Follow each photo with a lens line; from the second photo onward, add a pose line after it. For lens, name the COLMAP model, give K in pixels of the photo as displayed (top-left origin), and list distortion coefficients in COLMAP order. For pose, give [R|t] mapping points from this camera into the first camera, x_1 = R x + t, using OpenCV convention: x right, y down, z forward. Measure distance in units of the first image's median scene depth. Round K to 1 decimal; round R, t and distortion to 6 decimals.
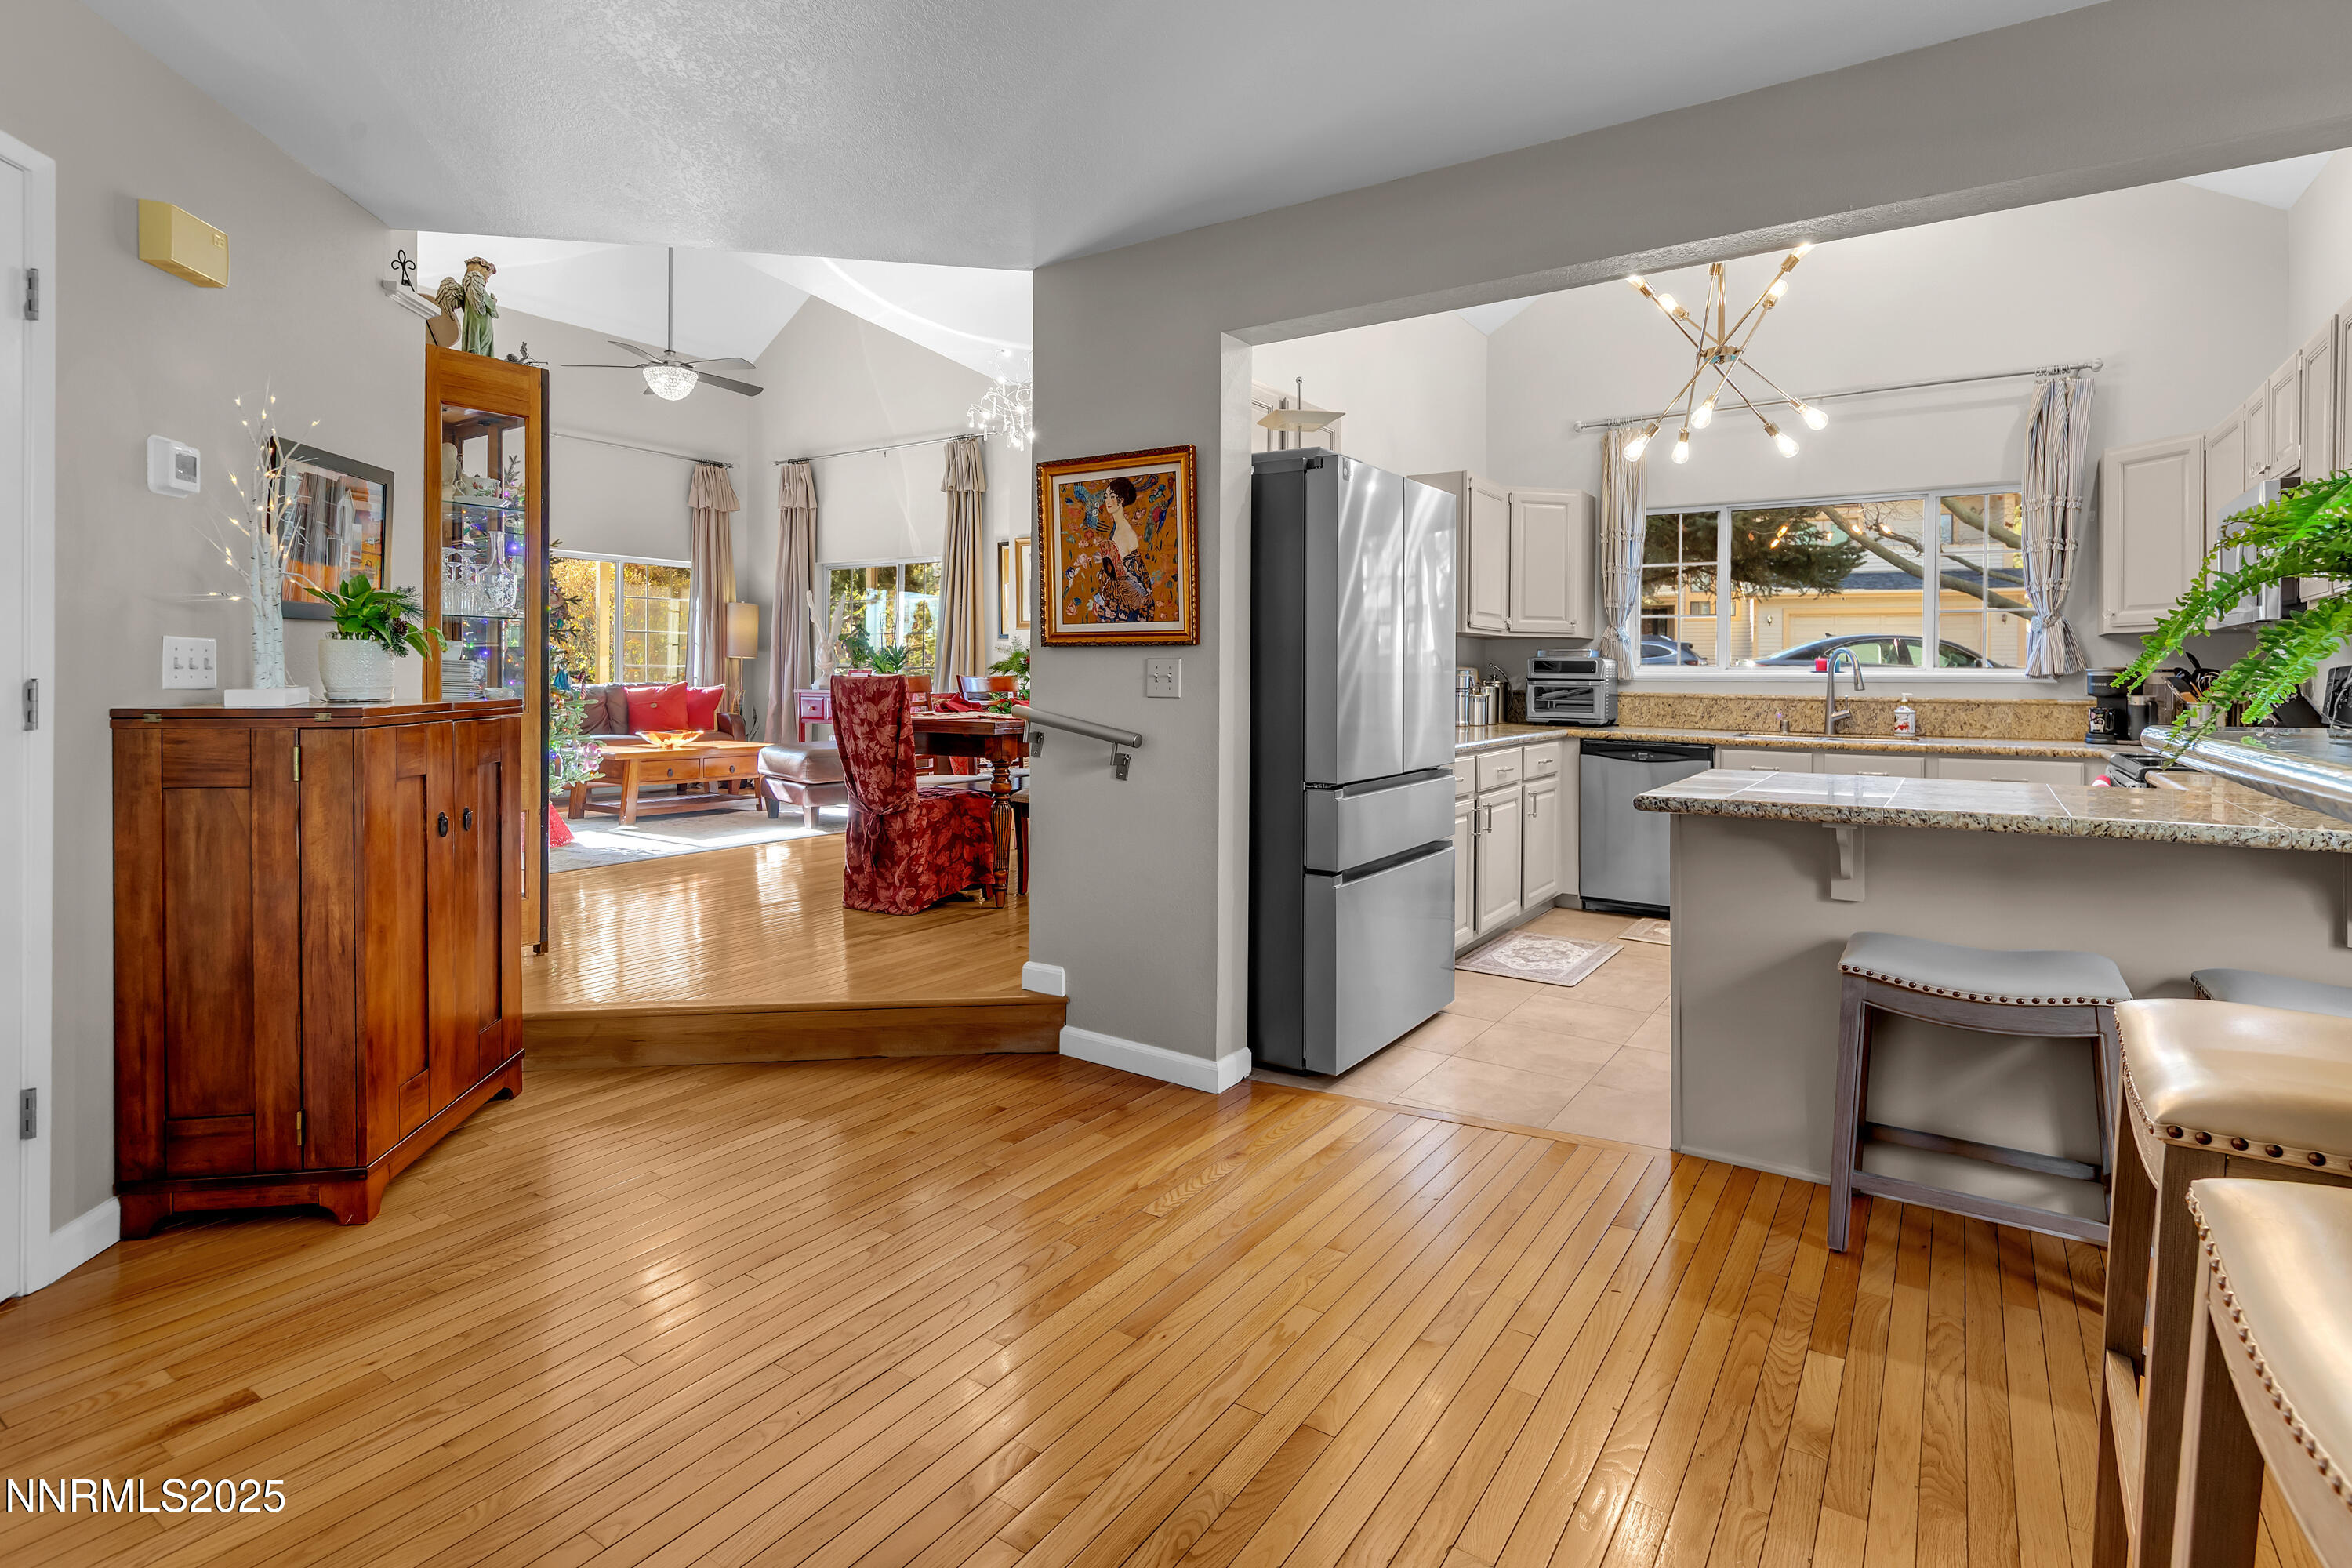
lens RADIAL K [[1203.2, 0, 1170.6], [0, 1203.2, 666.2], [0, 0, 1]] dist [-0.000012, -0.000646]
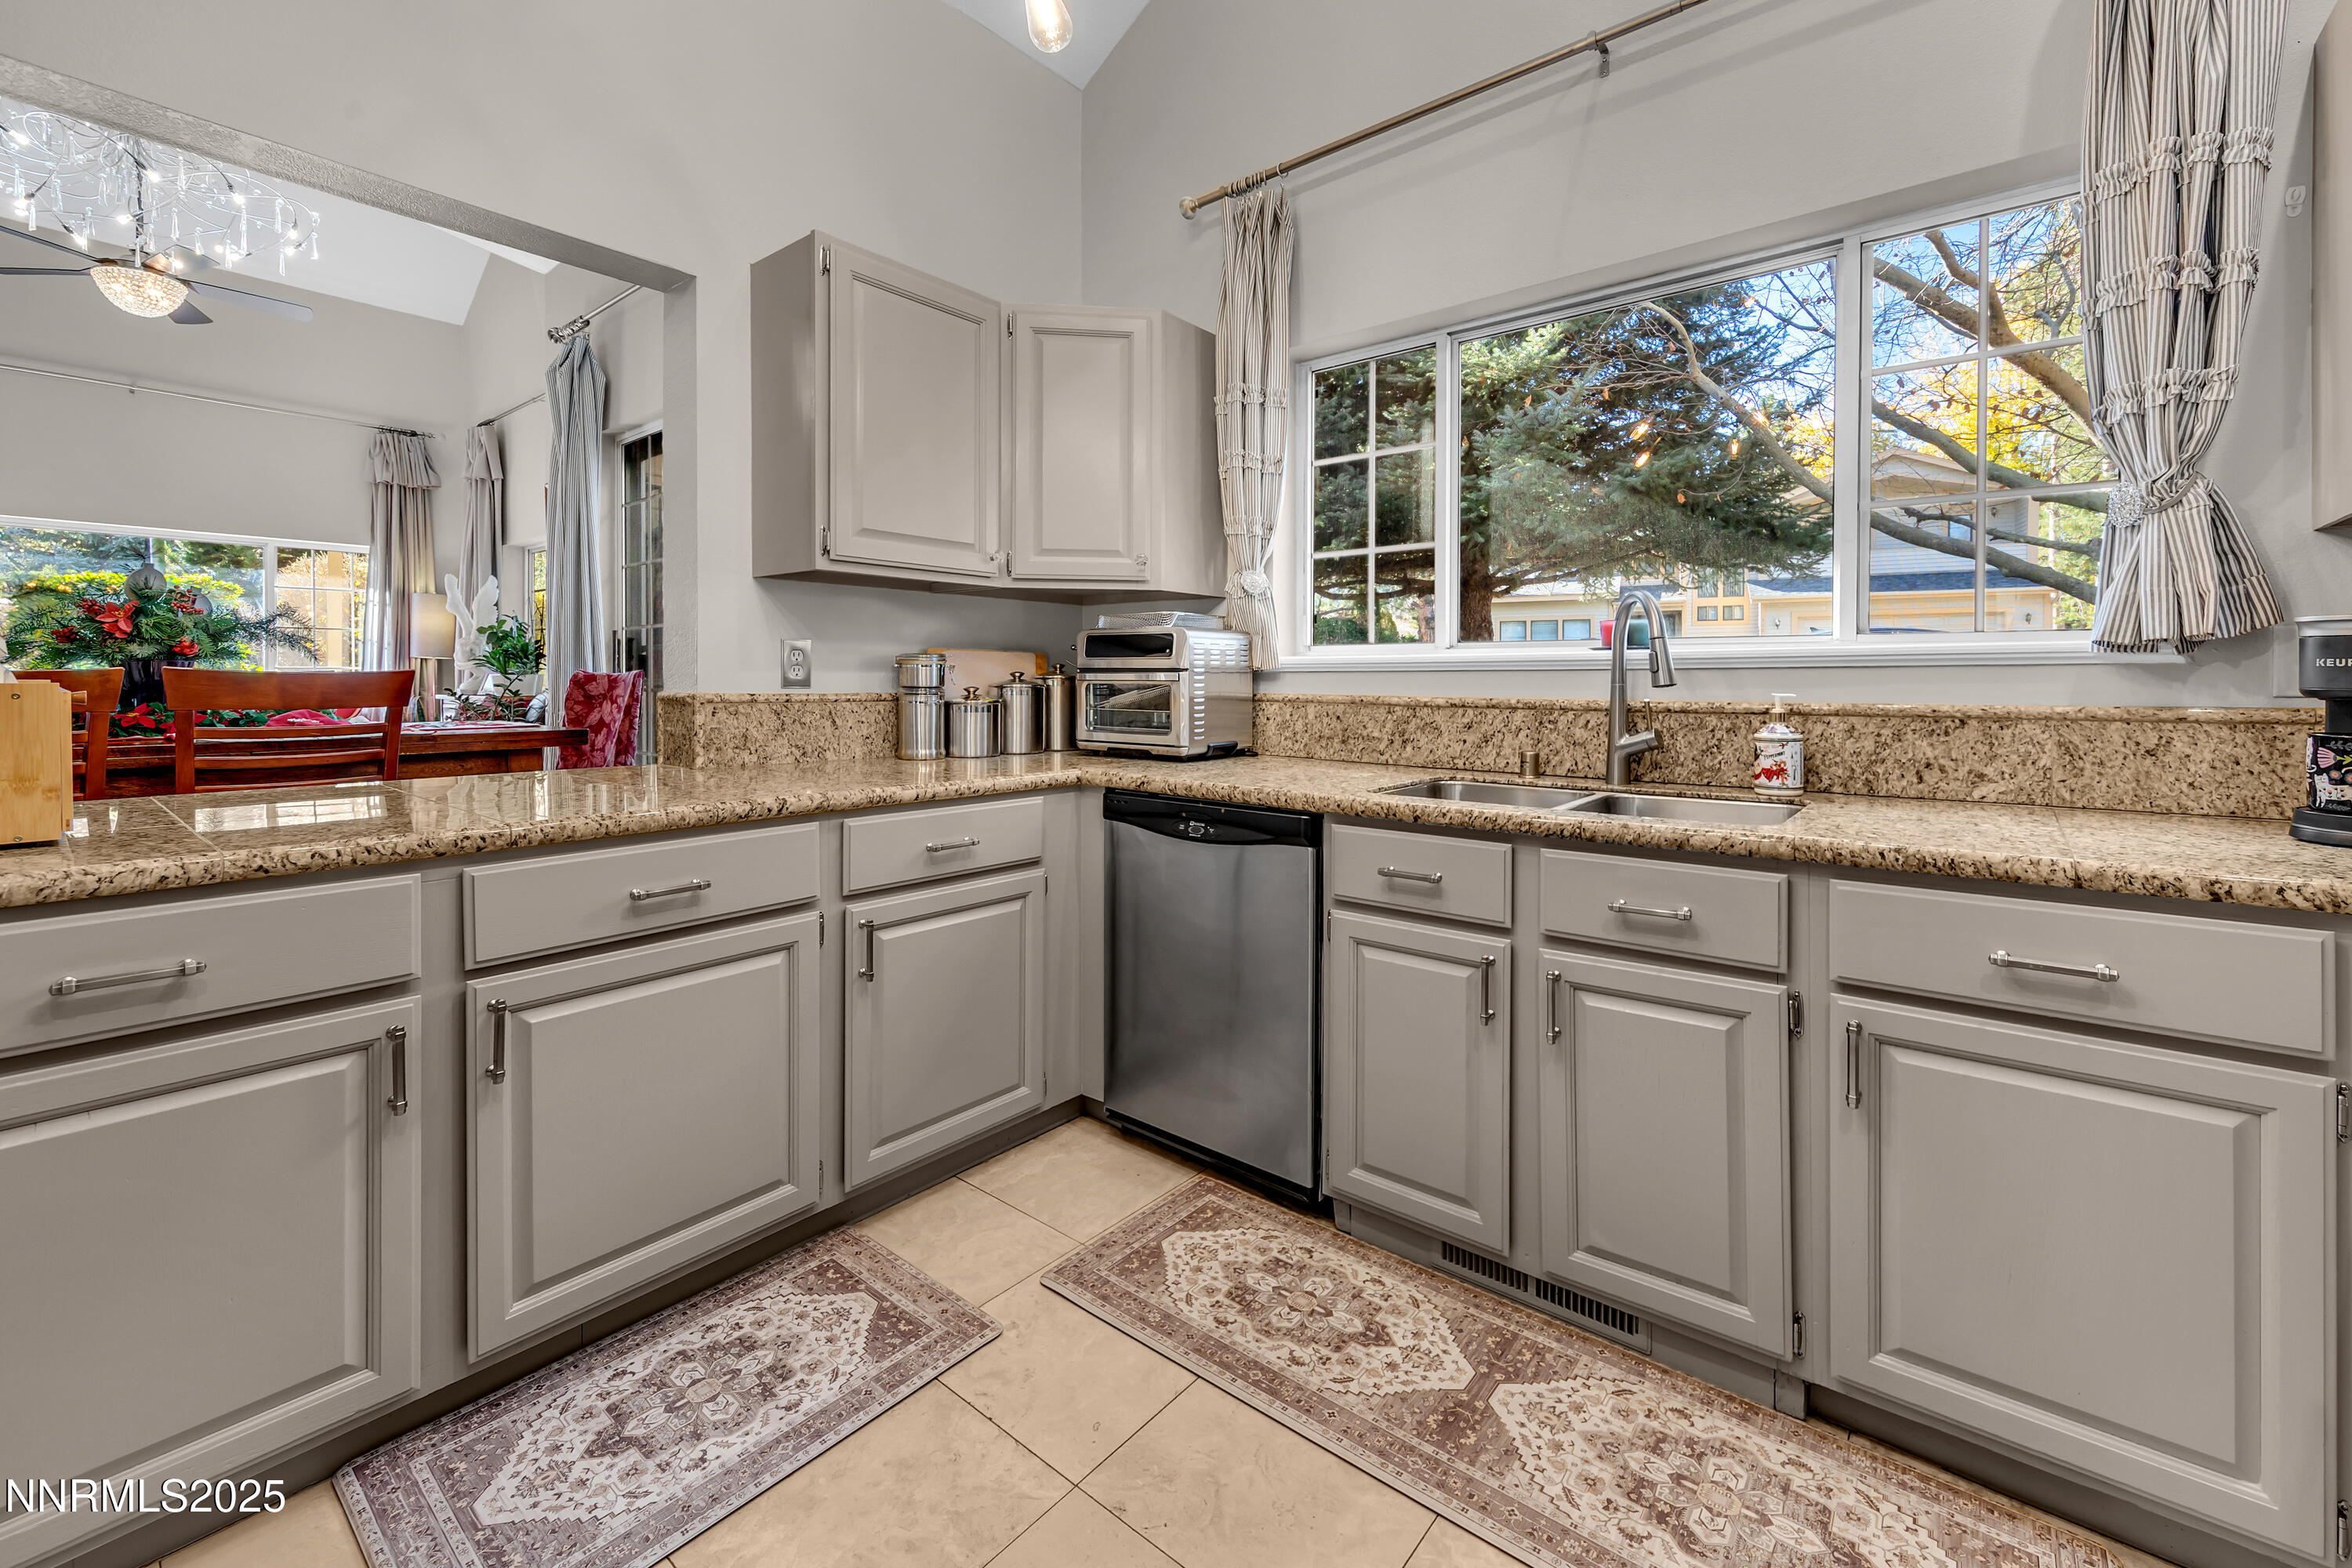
lens RADIAL K [[972.1, 0, 1201.9], [0, 972.1, 682.6], [0, 0, 1]] dist [0.002190, 0.000854]
pose [[0.995297, -0.005091, -0.096731, 0.443616], [0.005735, 0.999963, 0.006378, 0.015664], [0.096695, -0.006903, 0.995290, 0.641879]]
